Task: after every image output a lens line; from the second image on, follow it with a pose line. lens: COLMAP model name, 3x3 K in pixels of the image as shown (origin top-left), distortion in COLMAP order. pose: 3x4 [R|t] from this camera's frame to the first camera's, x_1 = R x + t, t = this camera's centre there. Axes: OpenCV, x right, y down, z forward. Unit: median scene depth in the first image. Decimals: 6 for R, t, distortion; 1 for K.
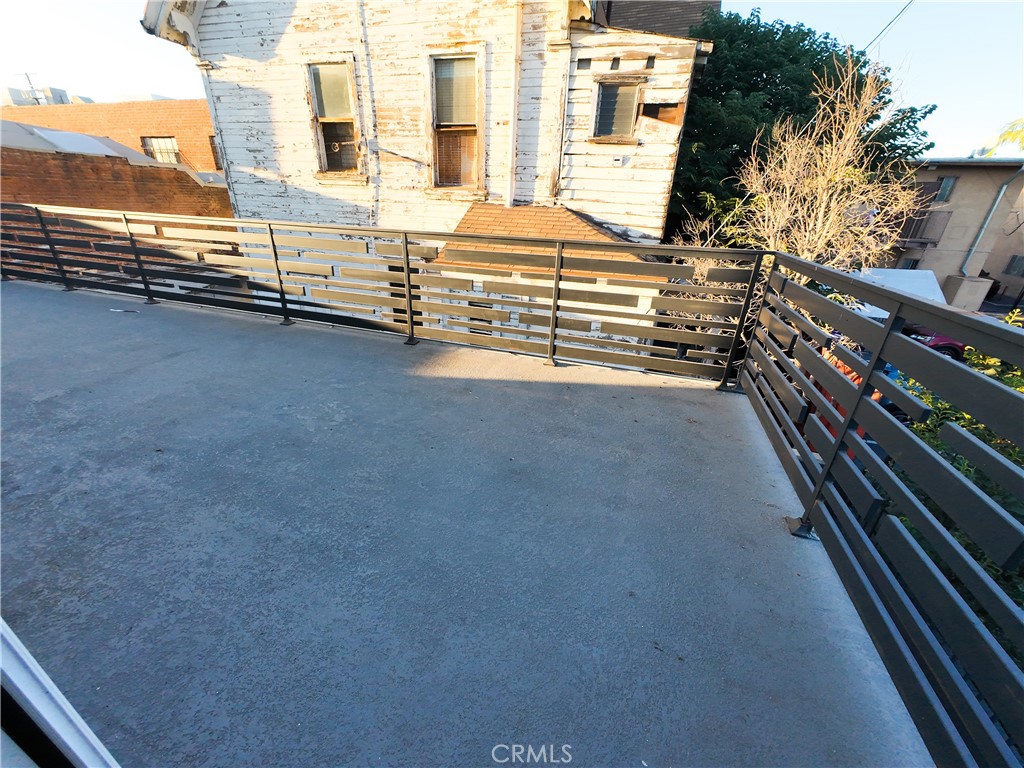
lens RADIAL K [[395.5, 0, 516.9], [0, 395.5, 382.7], [0, 0, 1]] dist [-0.002169, -0.000012]
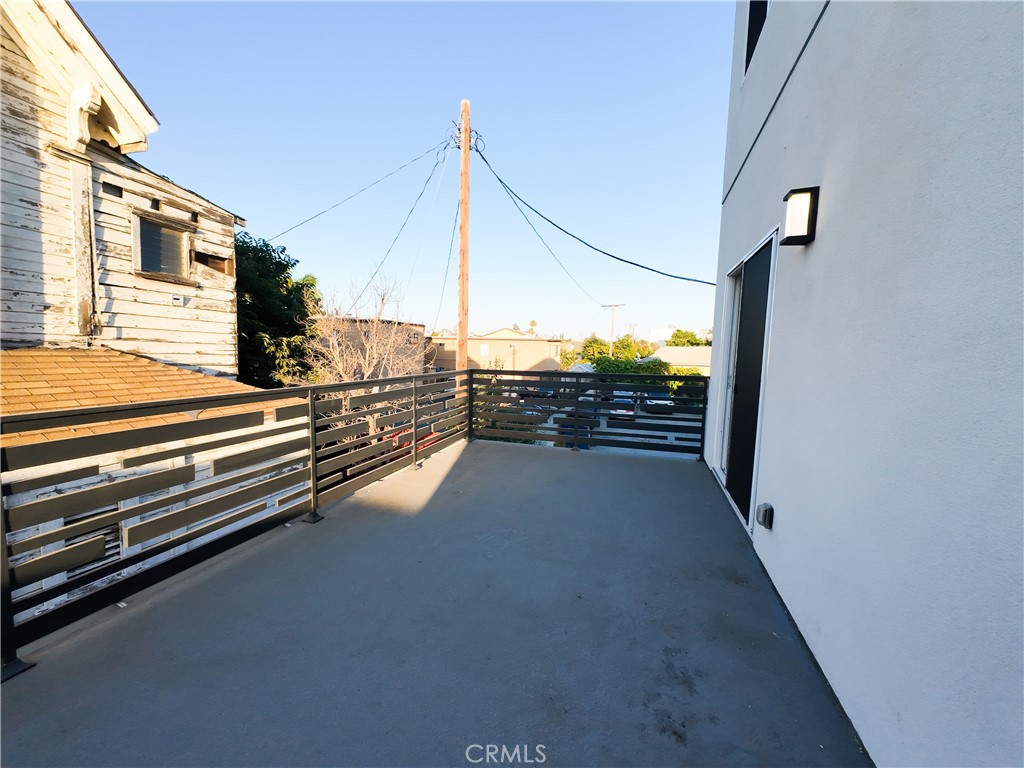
lens RADIAL K [[395.5, 0, 516.4], [0, 395.5, 384.7], [0, 0, 1]] dist [-0.002169, -0.000012]
pose [[-0.004191, -0.121306, 0.992606, -0.692977], [0.394066, 0.912093, 0.113130, -0.187764], [-0.919073, 0.391626, 0.043980, 0.335479]]
